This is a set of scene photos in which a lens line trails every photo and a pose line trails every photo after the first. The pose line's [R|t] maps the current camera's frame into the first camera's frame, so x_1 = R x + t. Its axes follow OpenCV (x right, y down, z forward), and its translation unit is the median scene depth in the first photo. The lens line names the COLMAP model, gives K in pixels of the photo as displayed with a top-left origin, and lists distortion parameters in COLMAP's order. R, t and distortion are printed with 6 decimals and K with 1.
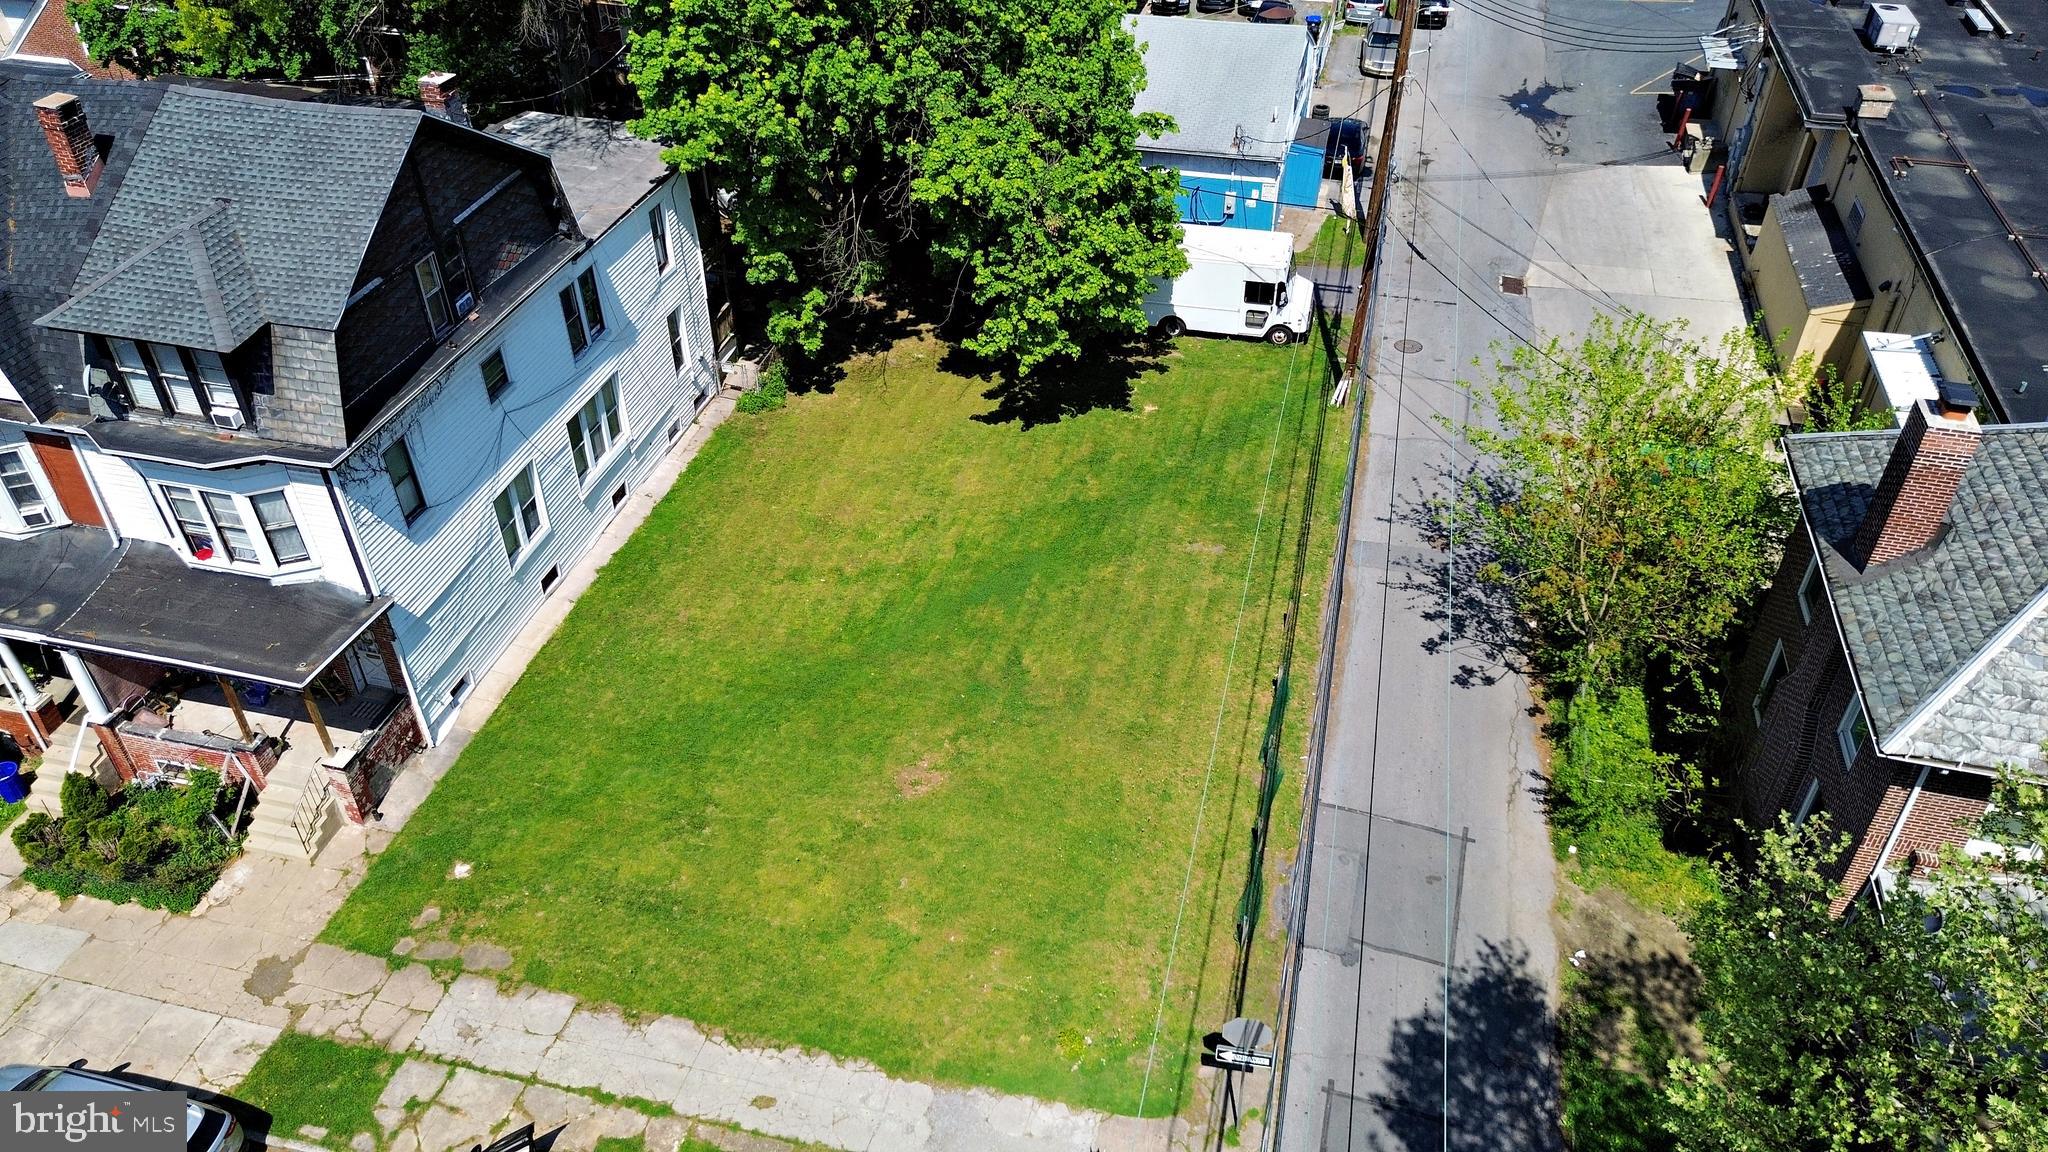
lens RADIAL K [[1451.7, 0, 1023.8], [0, 1451.7, 569.6], [0, 0, 1]] dist [0.062718, -0.060413]
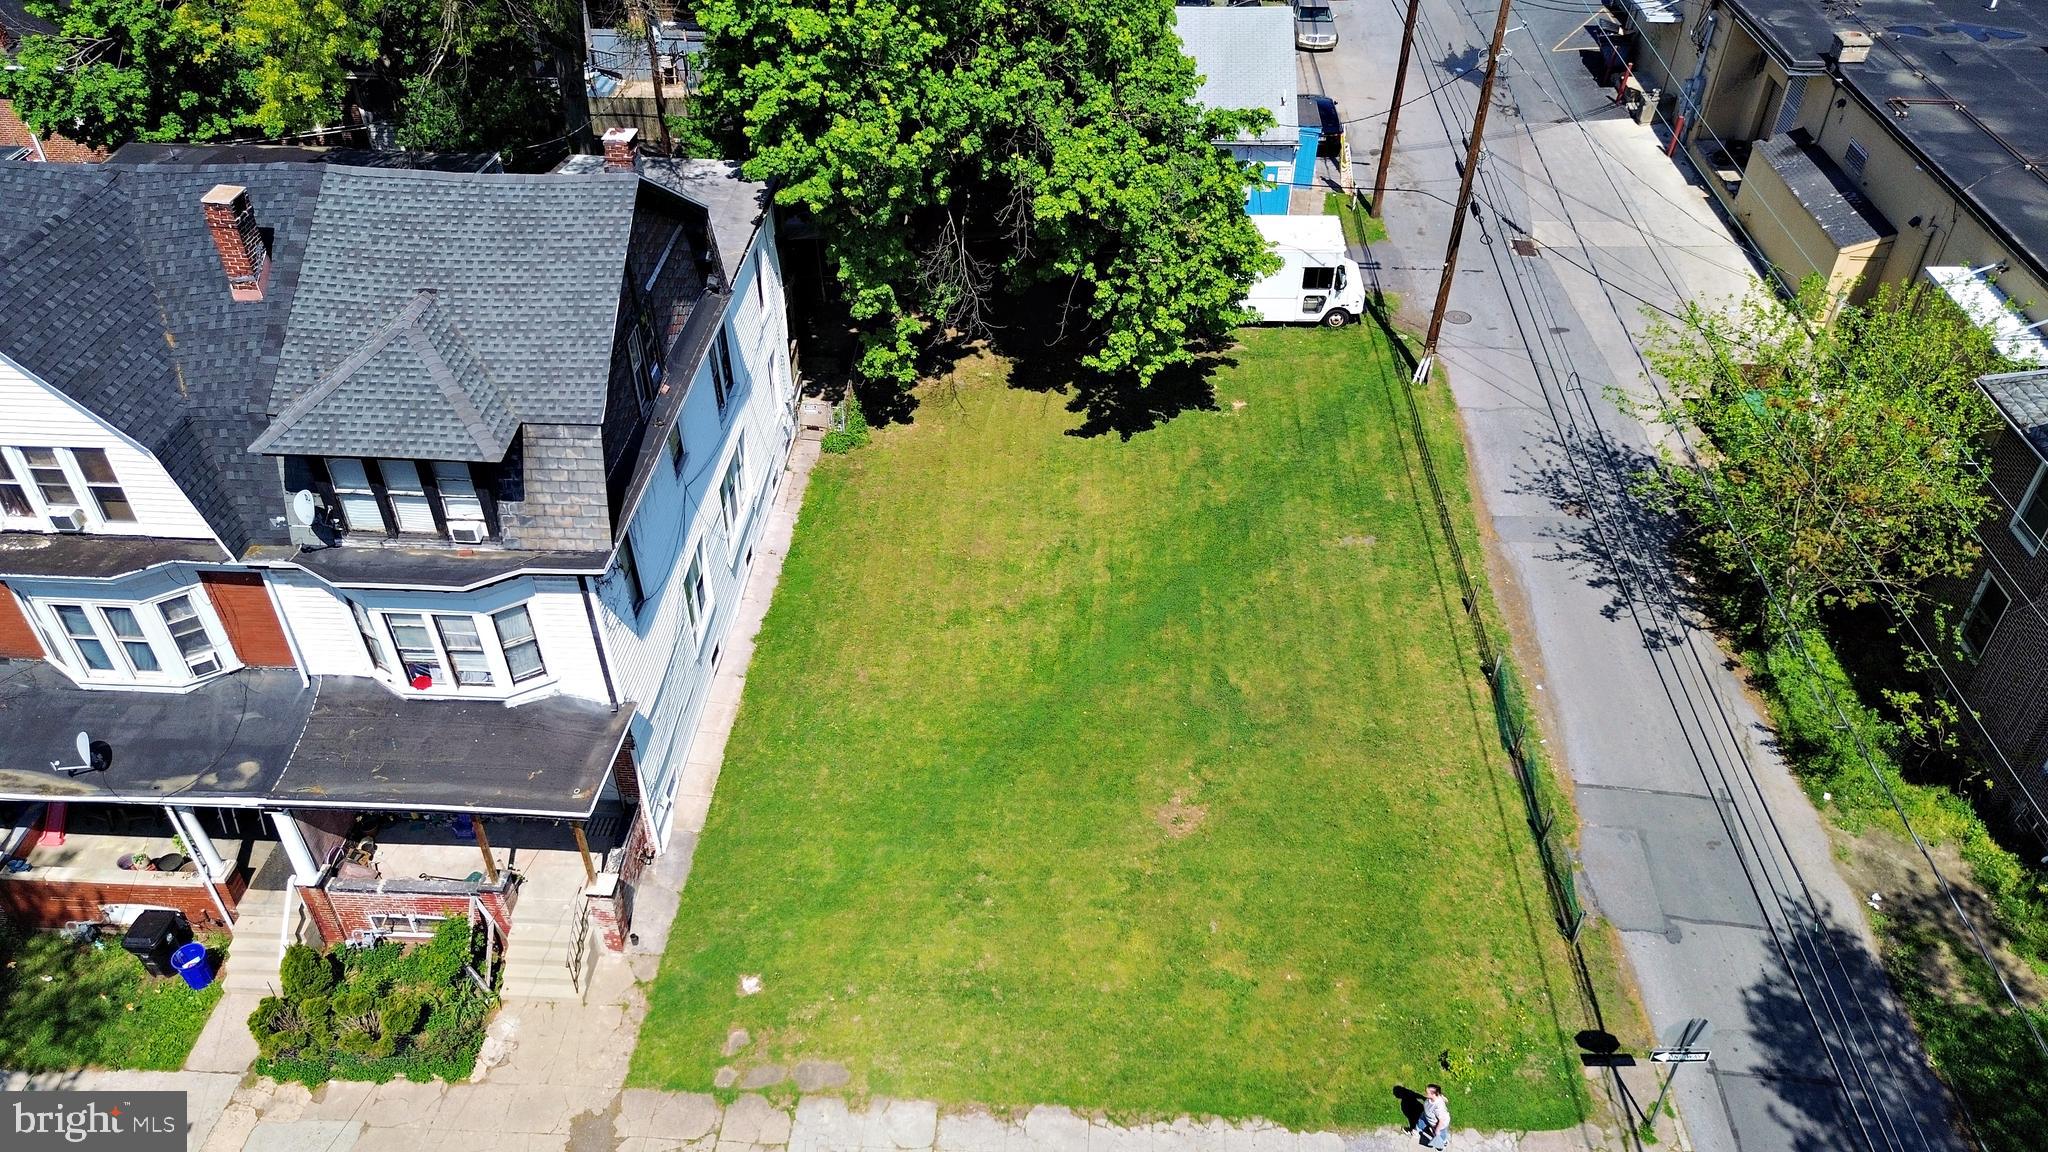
lens RADIAL K [[1451.7, 0, 1023.8], [0, 1451.7, 569.6], [0, 0, 1]] dist [0.062718, -0.060413]
pose [[0.982212, -0.117672, 0.146331, -0.309168], [0.115676, 0.993041, 0.022107, -0.054919], [-0.147914, -0.004786, 0.988989, 0.057322]]
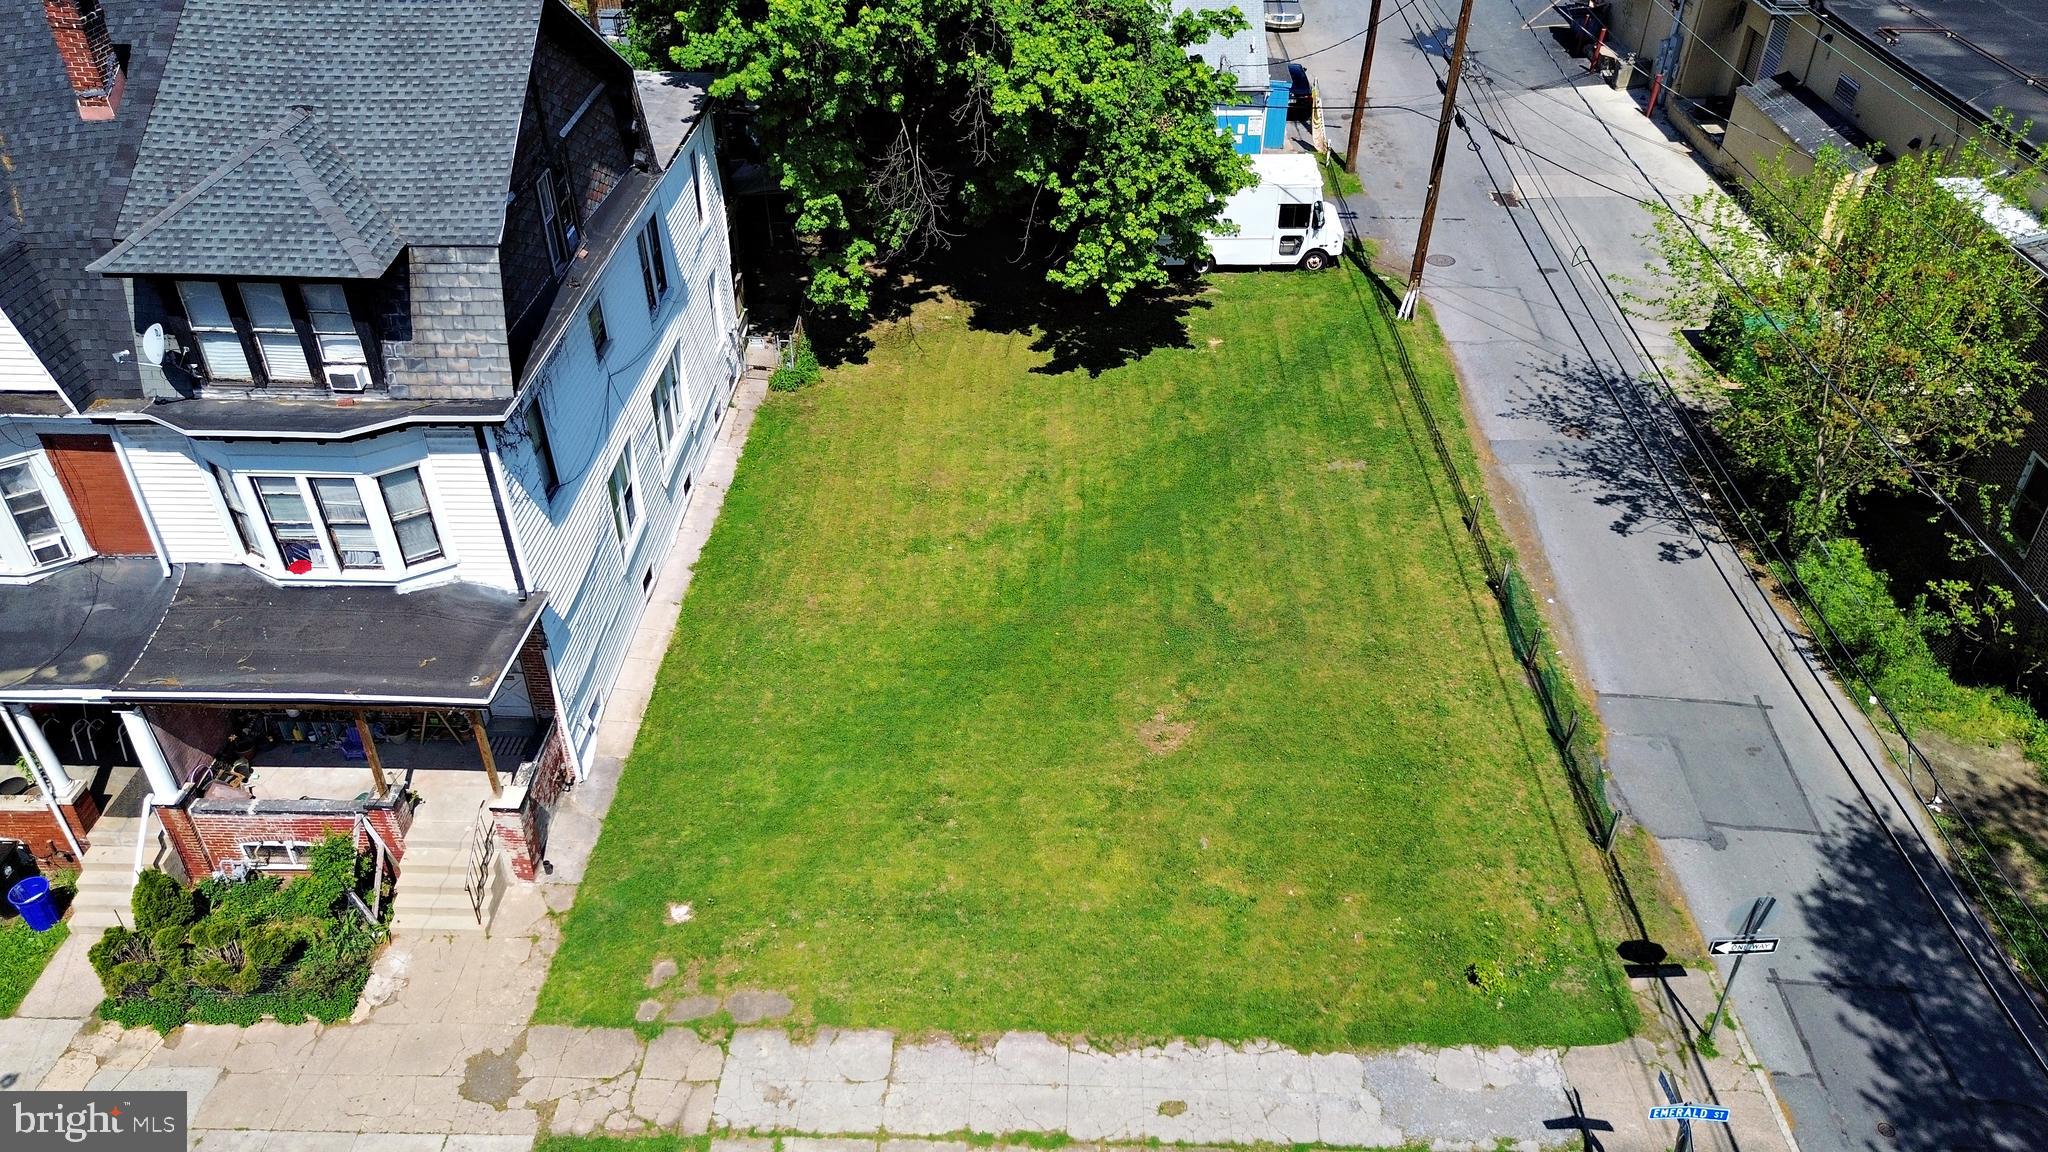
lens RADIAL K [[1451.7, 0, 1023.8], [0, 1451.7, 569.6], [0, 0, 1]] dist [0.062718, -0.060413]
pose [[0.977057, -0.124619, 0.172714, -0.304754], [0.131105, 0.991011, -0.026623, 0.061147], [-0.167844, 0.048656, 0.984612, 0.154415]]
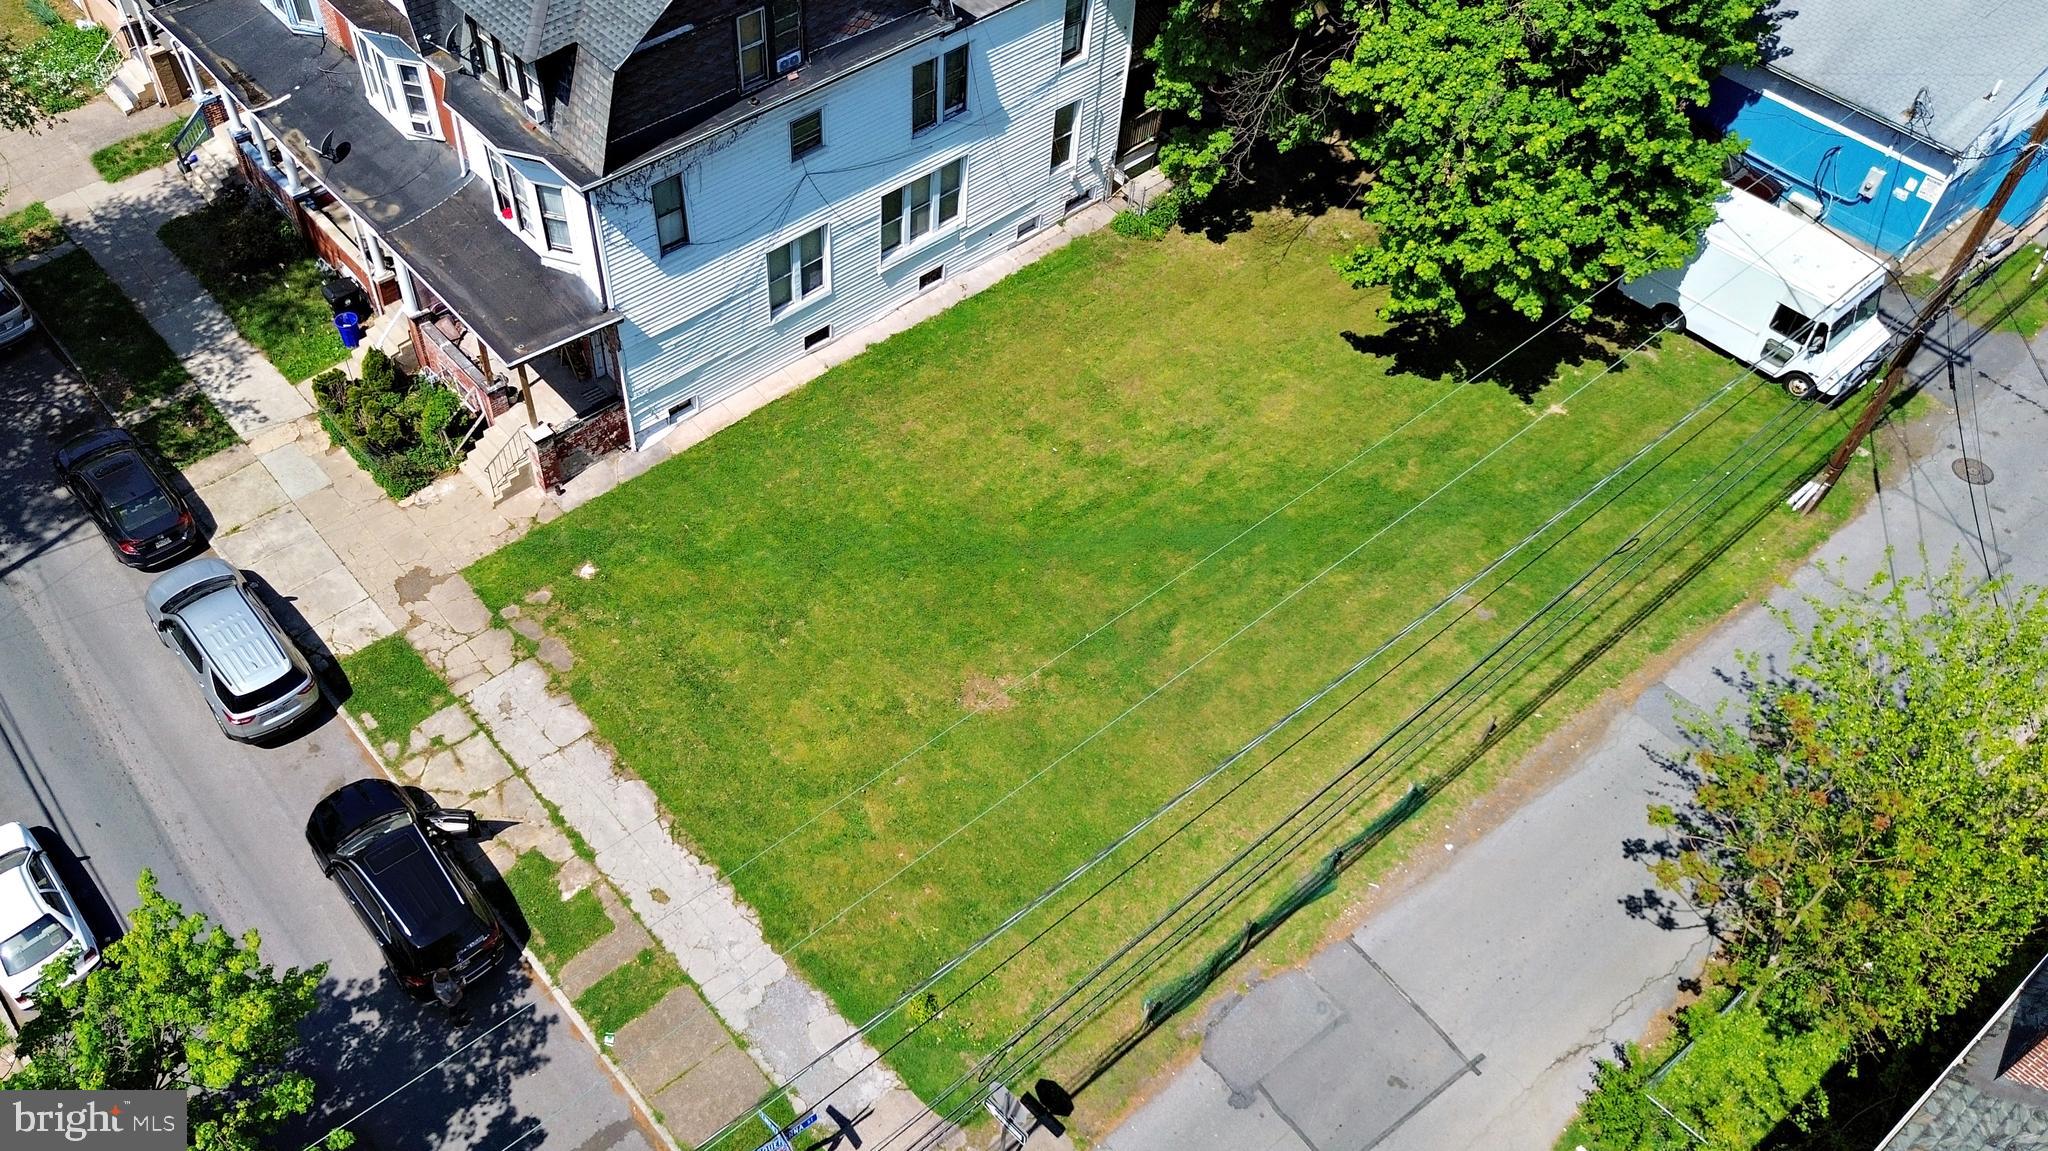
lens RADIAL K [[1664.4, 0, 873.7], [0, 1664.4, 590.6], [0, 0, 1]] dist [0.091183, -0.130820]
pose [[0.799348, 0.453355, -0.394350, 0.283364], [-0.366604, 0.887961, 0.277716, -0.204211], [0.476072, -0.077421, 0.875992, 0.000375]]
